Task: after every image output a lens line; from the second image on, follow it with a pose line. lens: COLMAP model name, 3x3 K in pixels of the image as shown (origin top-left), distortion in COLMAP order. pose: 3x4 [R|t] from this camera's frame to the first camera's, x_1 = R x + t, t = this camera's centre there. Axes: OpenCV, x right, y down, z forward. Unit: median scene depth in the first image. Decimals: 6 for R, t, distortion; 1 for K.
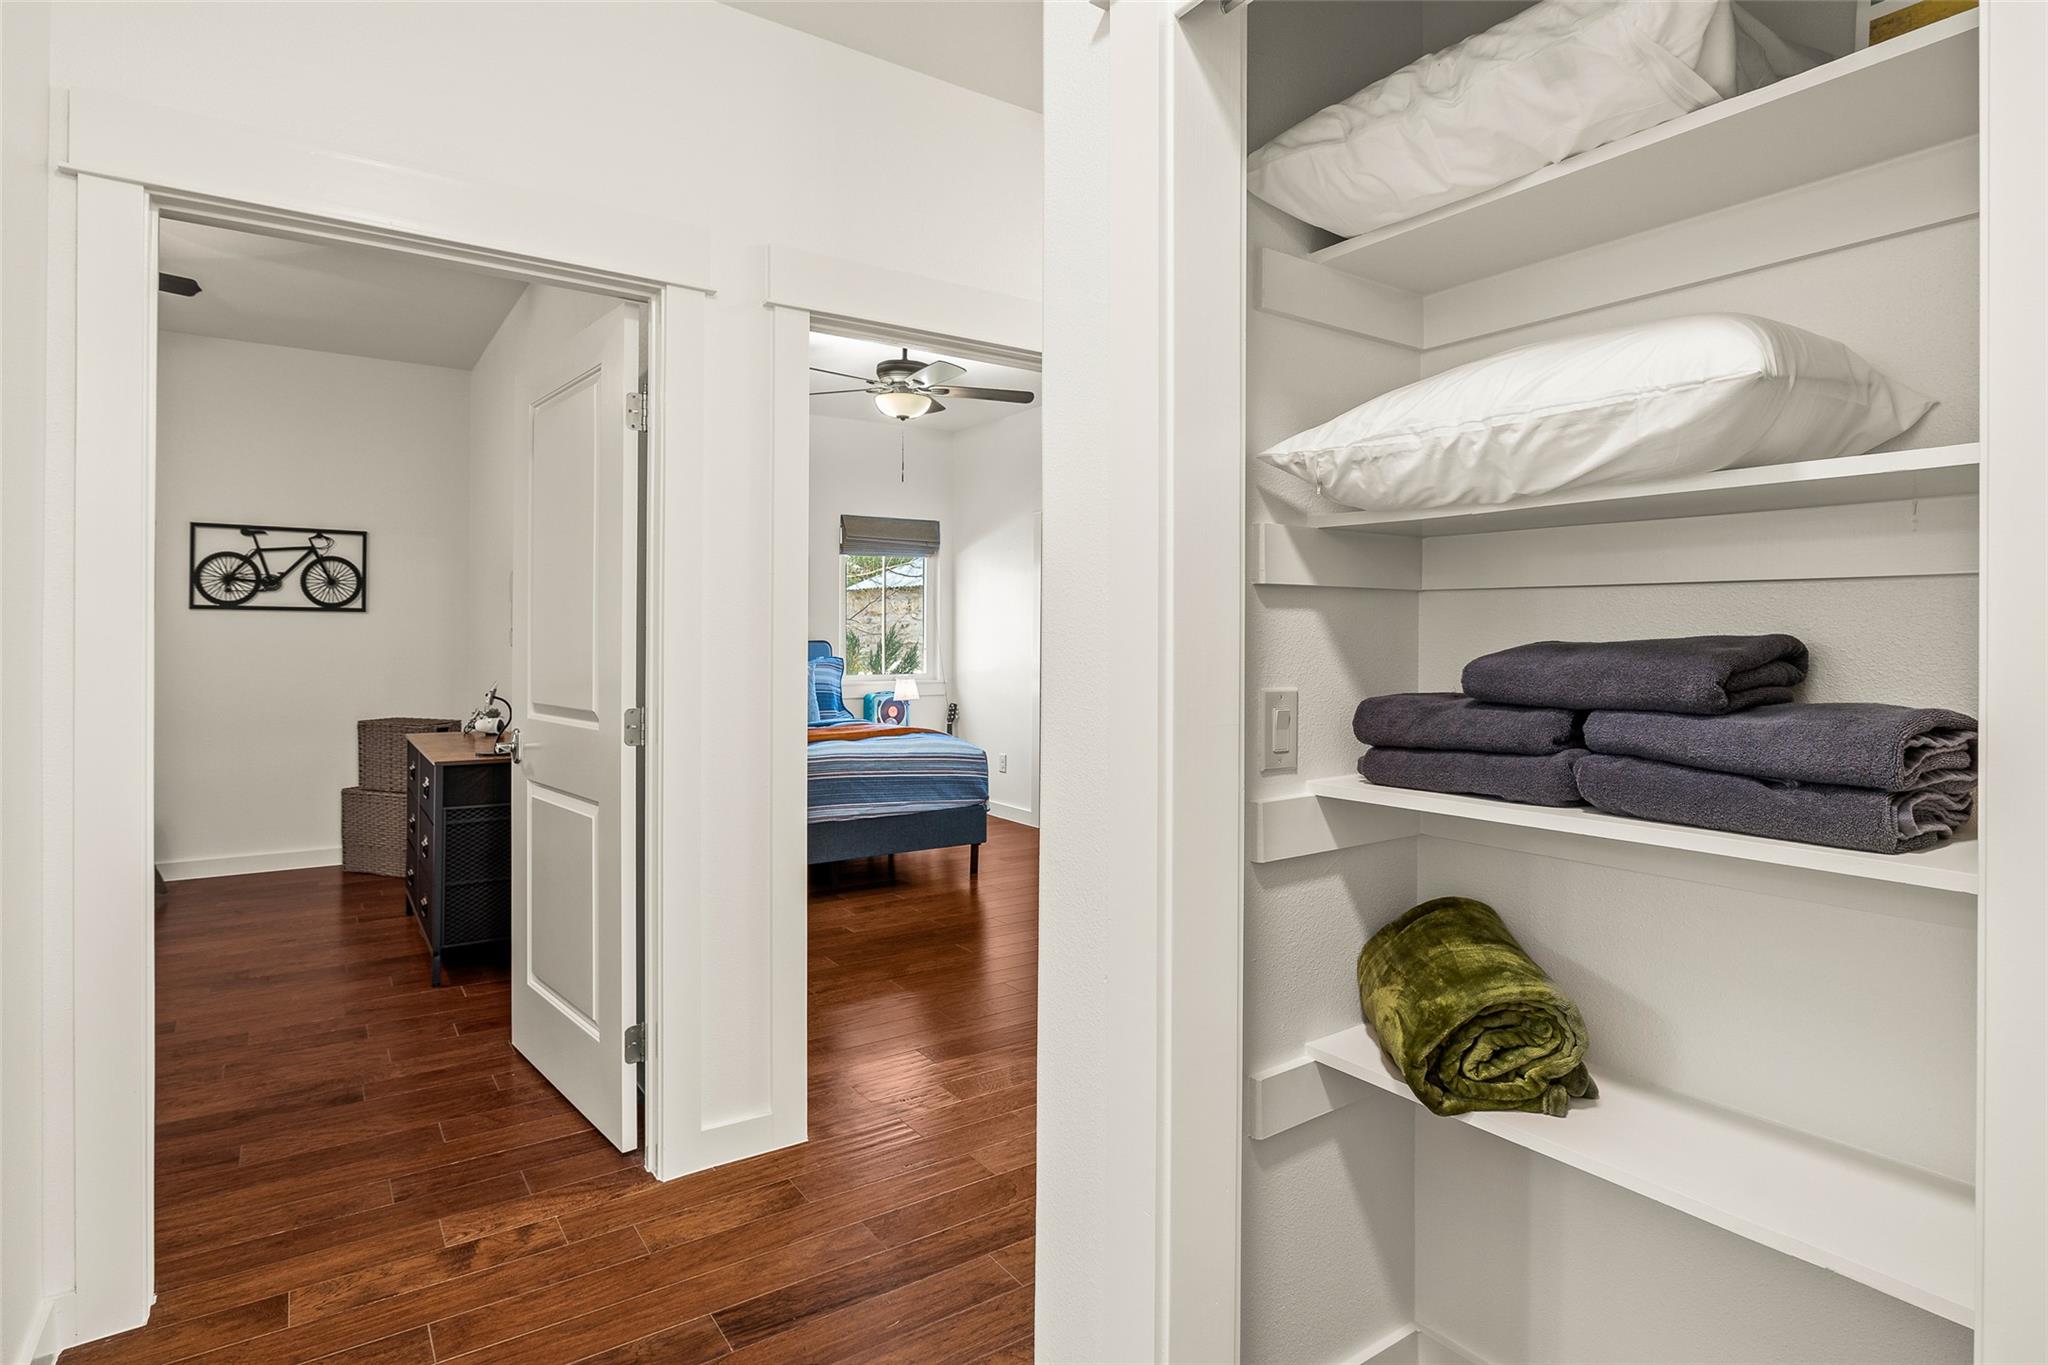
lens RADIAL K [[1067.2, 0, 1000.0], [0, 1067.2, 640.8], [0, 0, 1]] dist [0.000431, -0.000172]
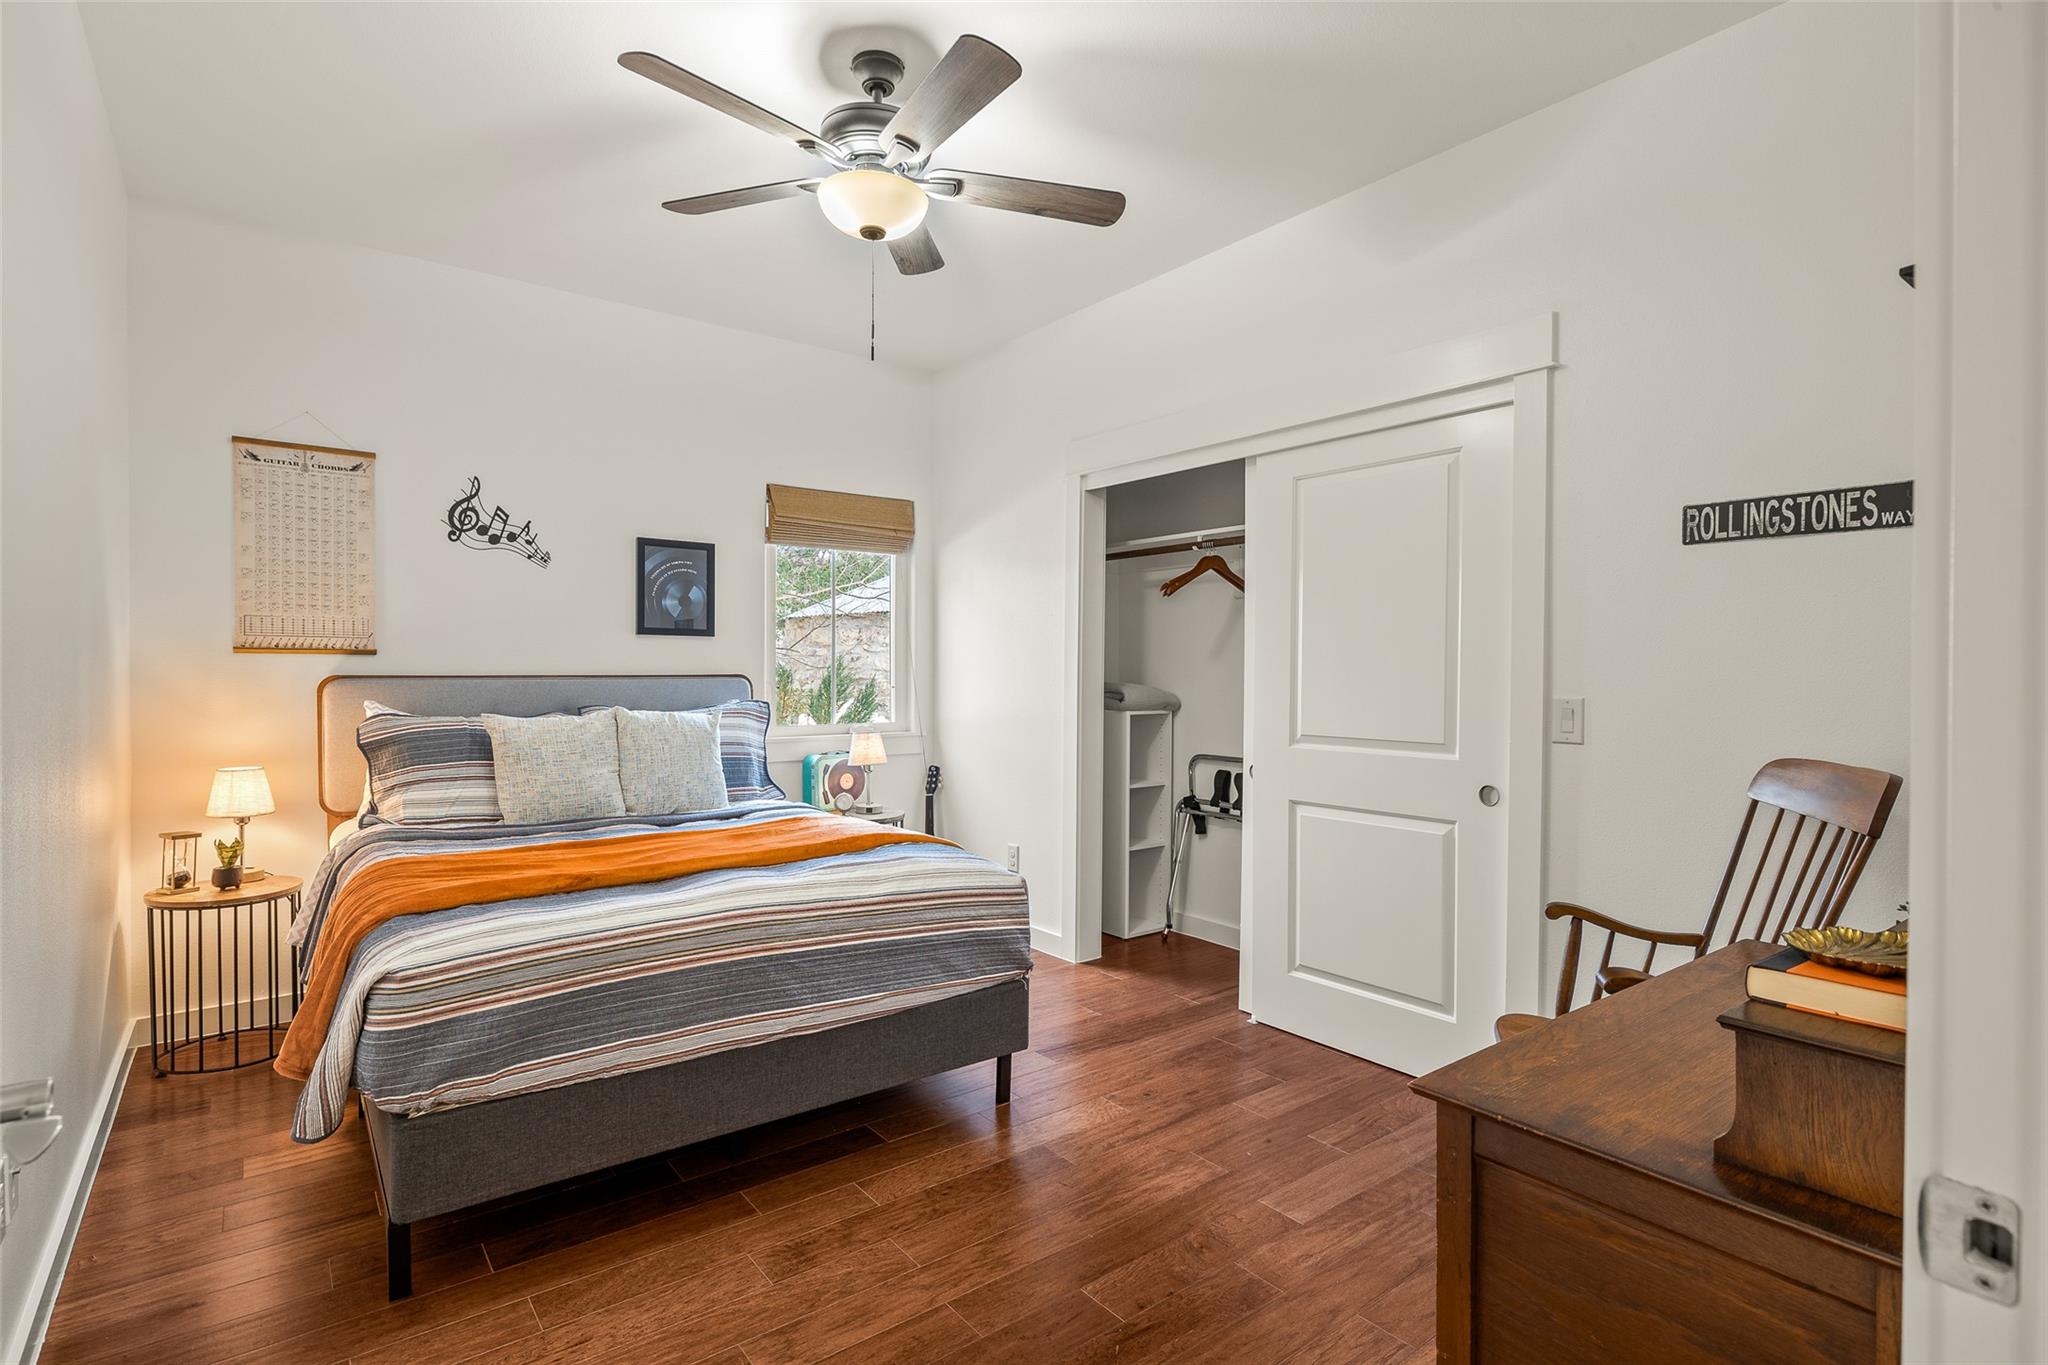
lens RADIAL K [[945.4, 0, 1025.3], [0, 945.4, 691.8], [0, 0, 1]] dist [-0.010034, 0.001087]
pose [[0.995392, -0.000149, 0.095888, -0.059867], [-0.001431, 0.999864, 0.016405, 0.000625], [-0.095877, -0.016467, 0.995257, 0.525948]]
